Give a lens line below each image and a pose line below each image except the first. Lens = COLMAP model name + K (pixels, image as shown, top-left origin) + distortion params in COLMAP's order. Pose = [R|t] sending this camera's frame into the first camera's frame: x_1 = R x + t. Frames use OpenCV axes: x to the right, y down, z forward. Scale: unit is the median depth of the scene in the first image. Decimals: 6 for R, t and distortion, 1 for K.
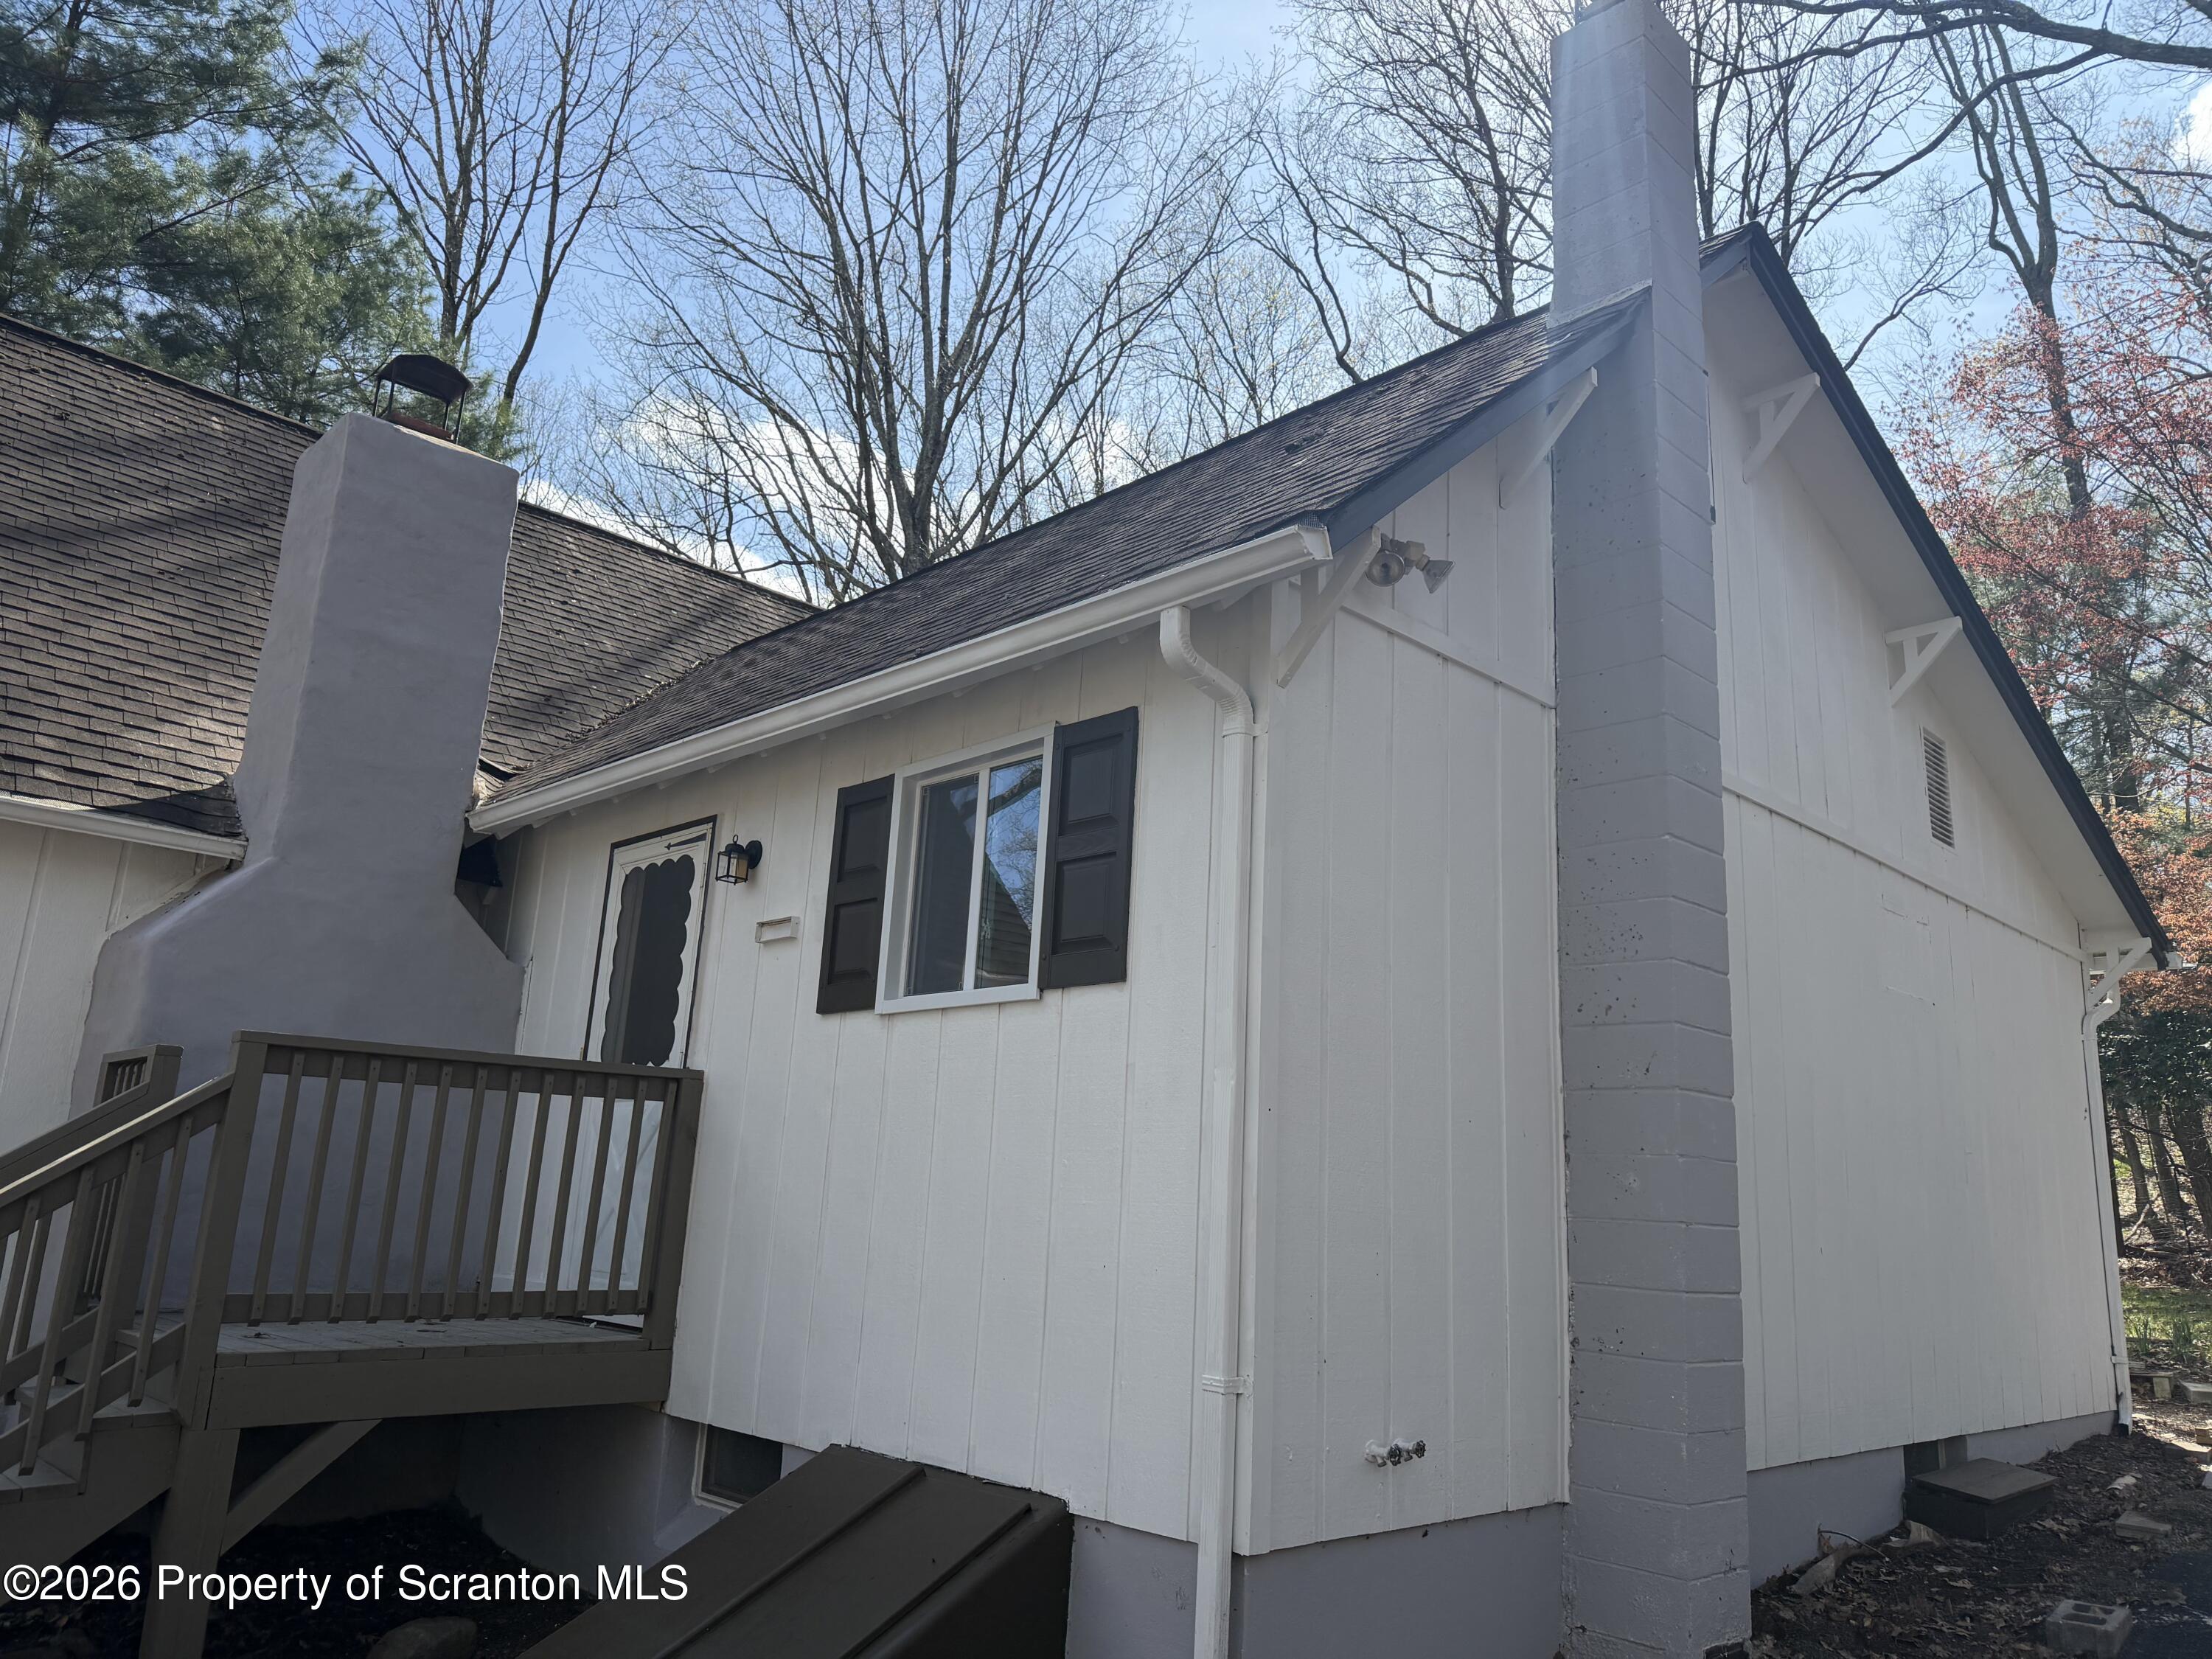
lens RADIAL K [[1565.6, 0, 1106.0], [0, 1565.6, 829.5], [0, 0, 1]] dist [0.011737, -0.004135]
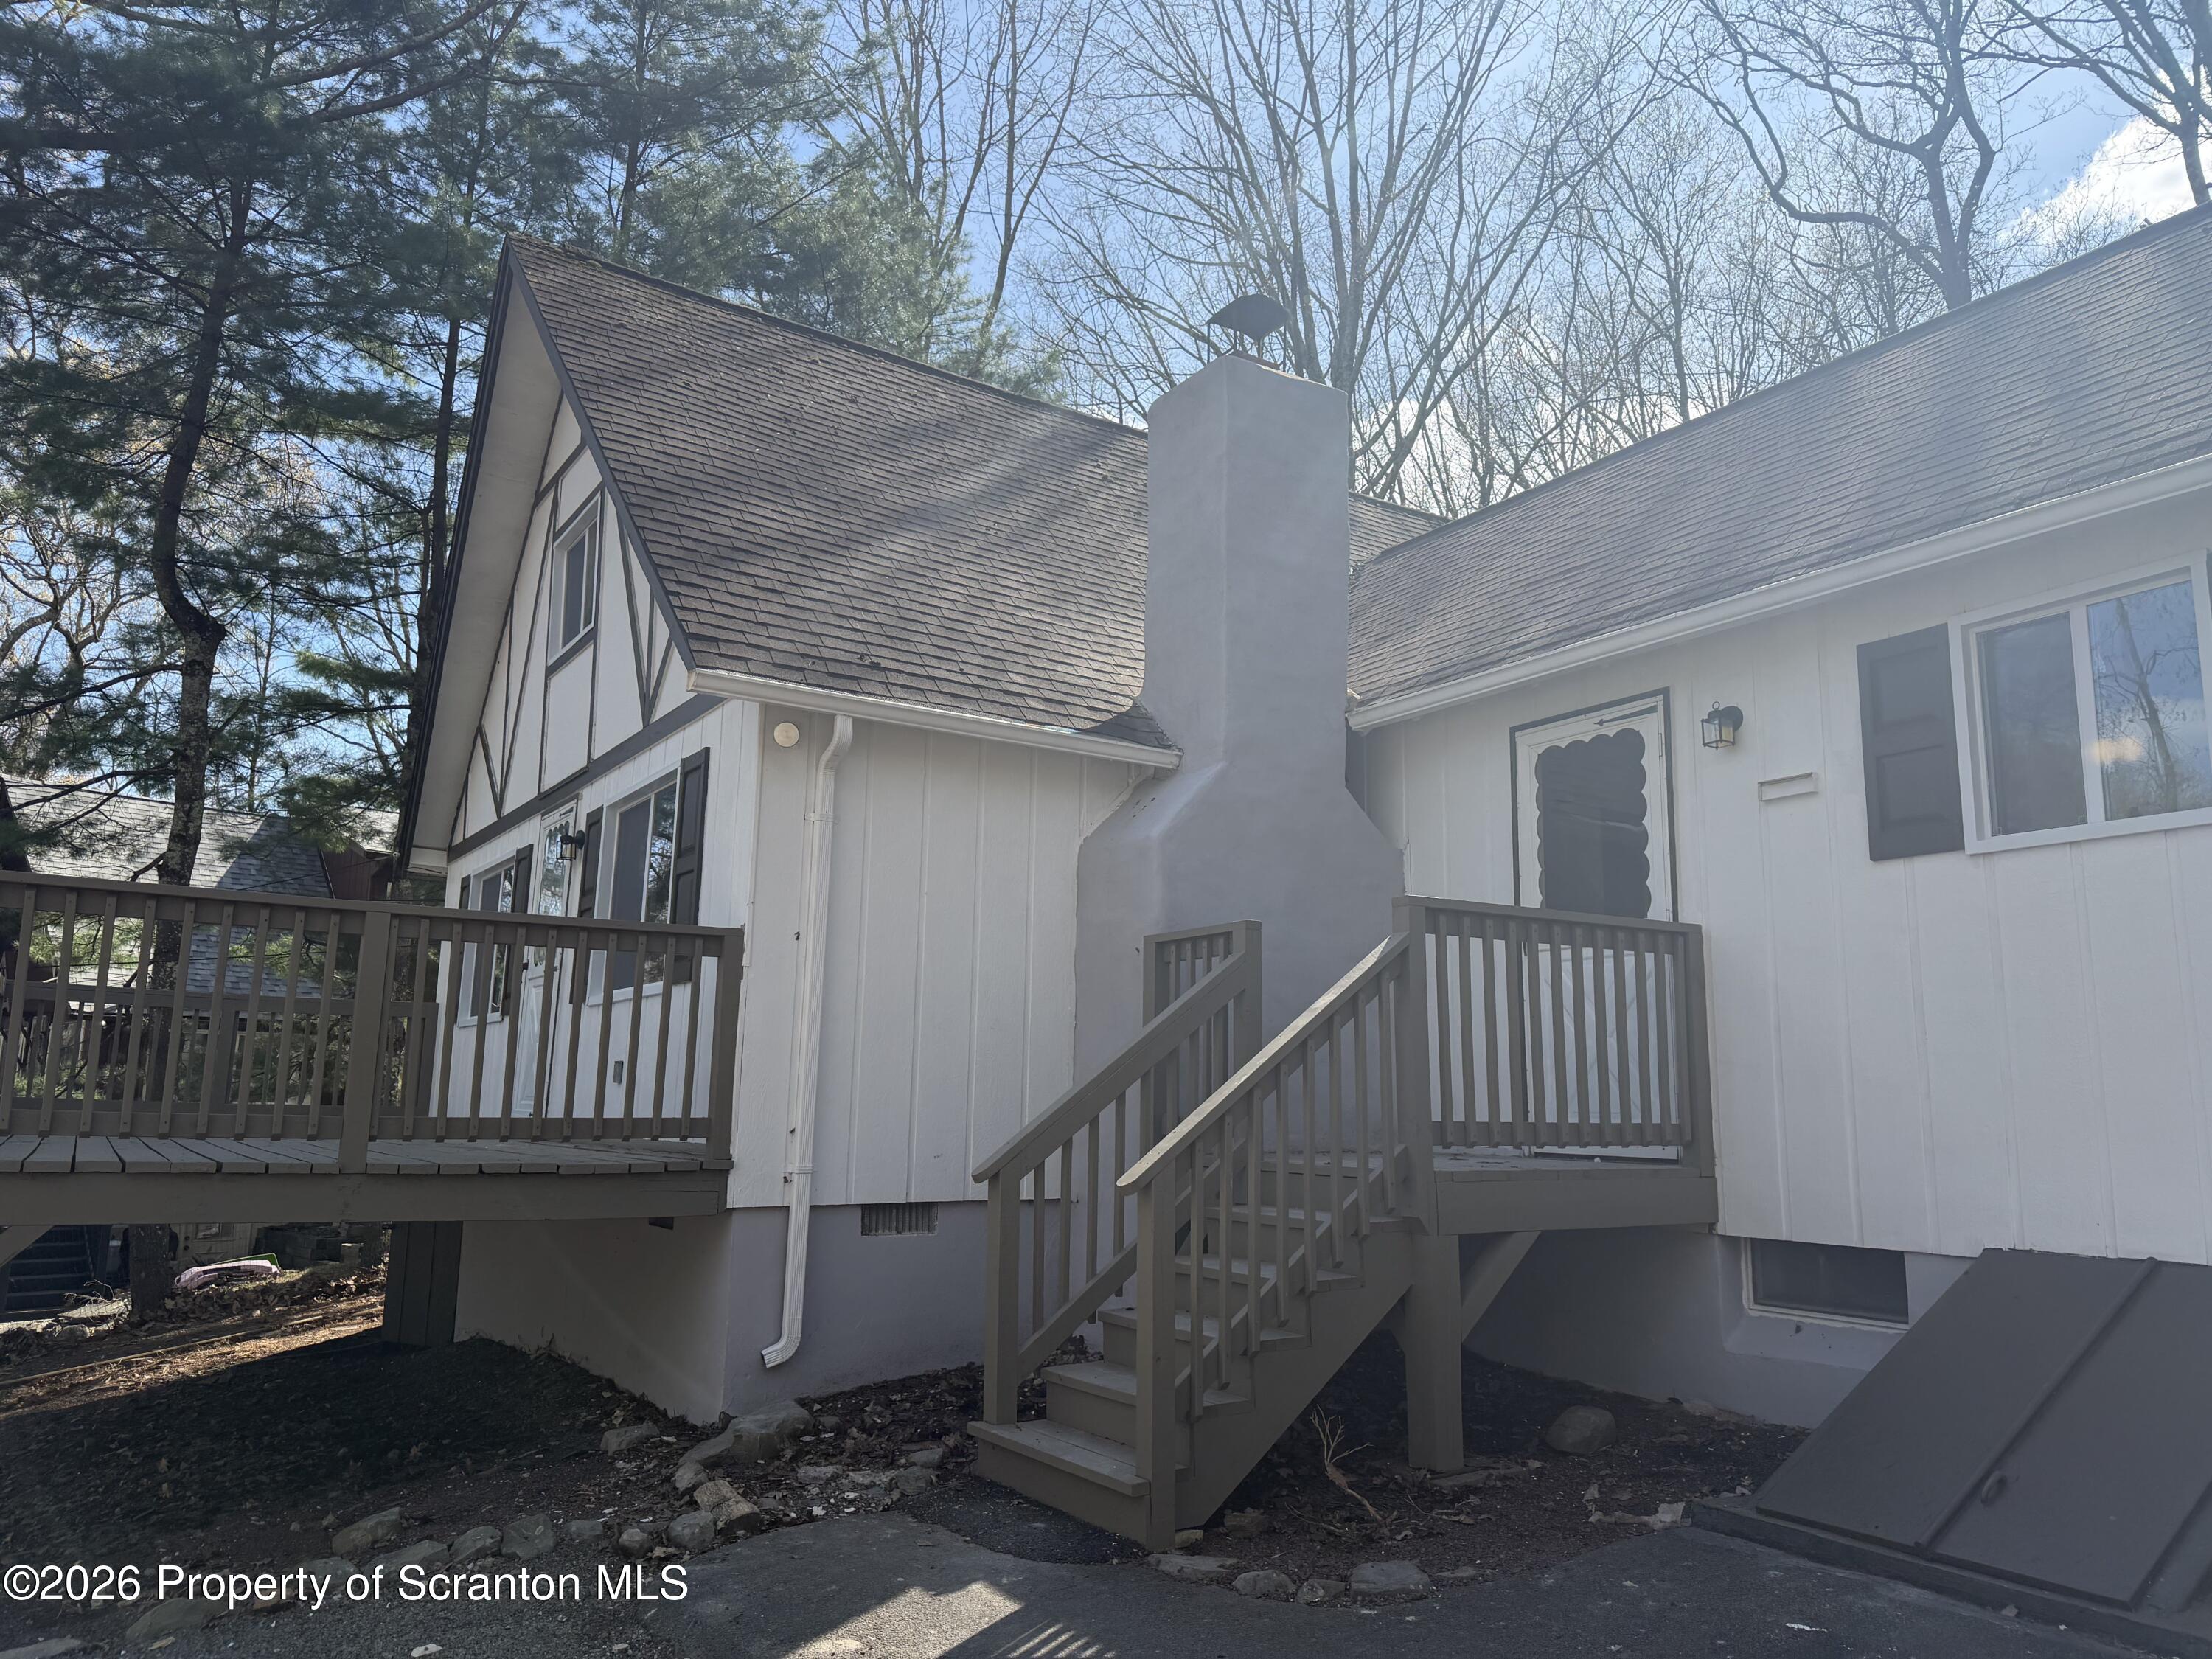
lens RADIAL K [[1525.0, 0, 1096.2], [0, 1525.0, 832.7], [0, 0, 1]] dist [0.078884, -0.097461]
pose [[0.978626, -0.066882, -0.194467, -0.404982], [0.079303, 0.995231, 0.056796, -0.001557], [0.189741, -0.071004, 0.979263, -0.102513]]
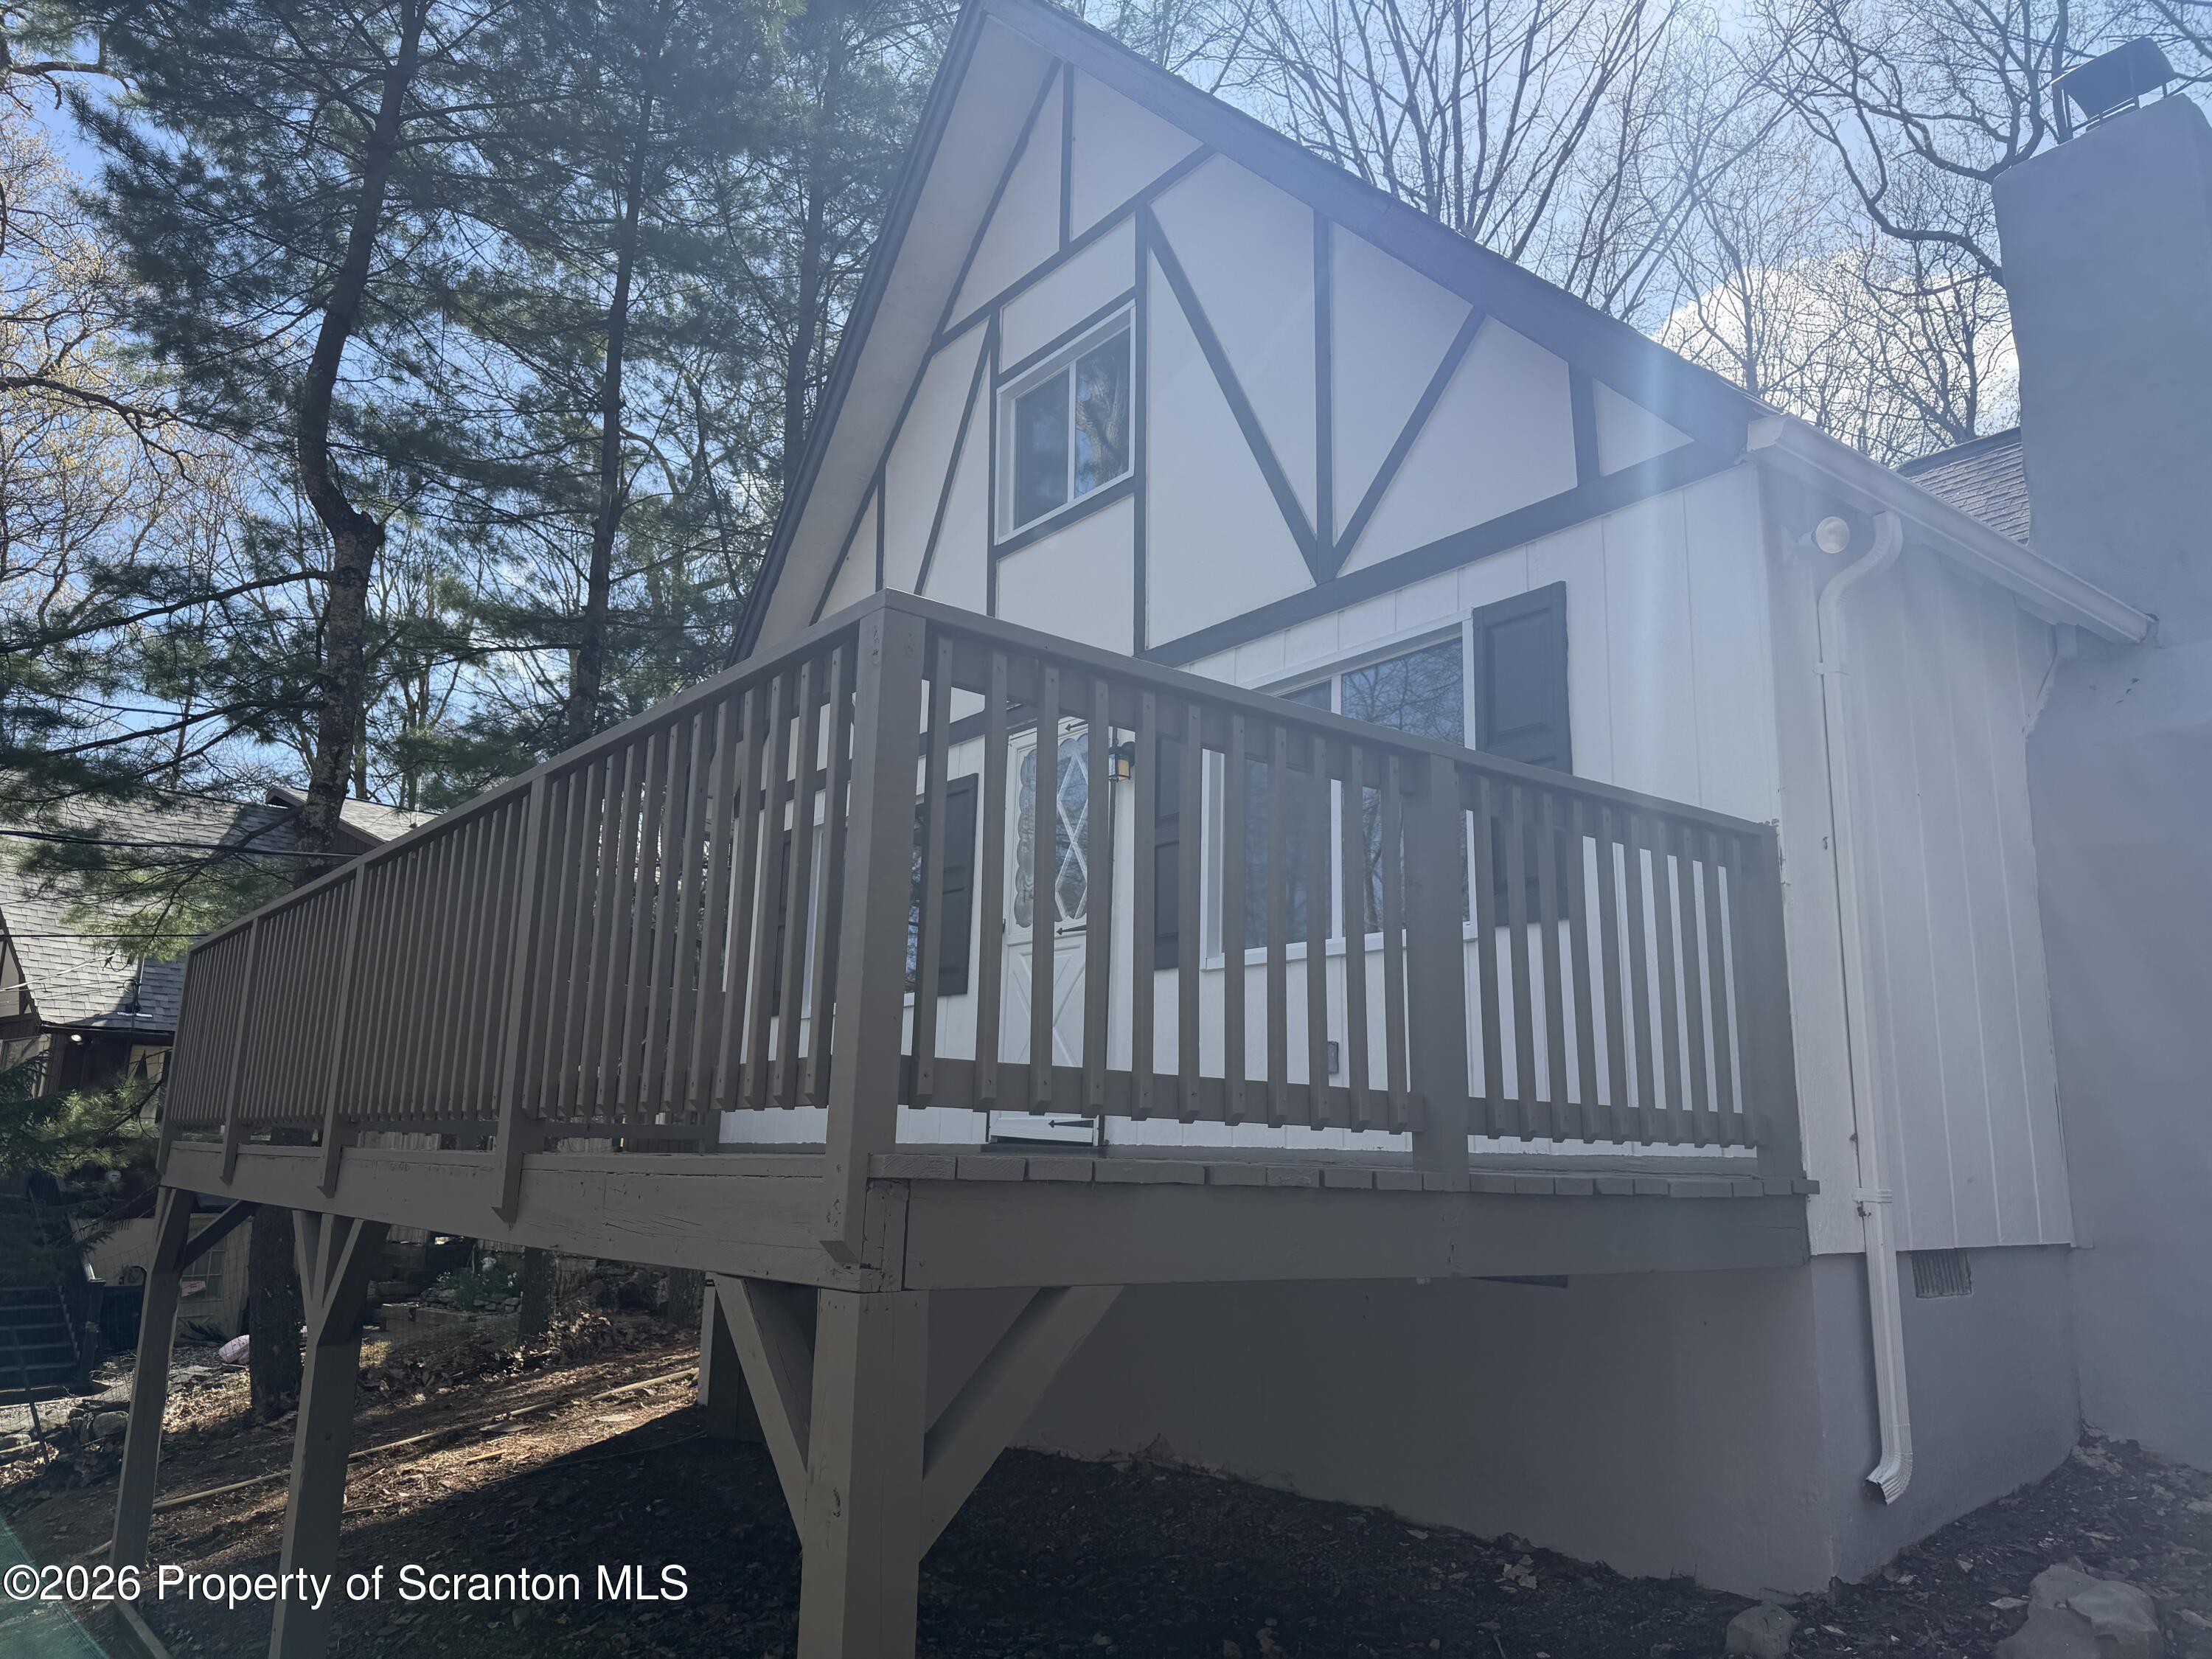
lens RADIAL K [[1519.8, 0, 1117.6], [0, 1519.8, 821.9], [0, 0, 1]] dist [0.112255, -0.167705]
pose [[0.994643, -0.054204, -0.088022, -0.993804], [0.057099, 0.997896, 0.030714, 0.054800], [0.086172, -0.035575, 0.995645, 0.123479]]
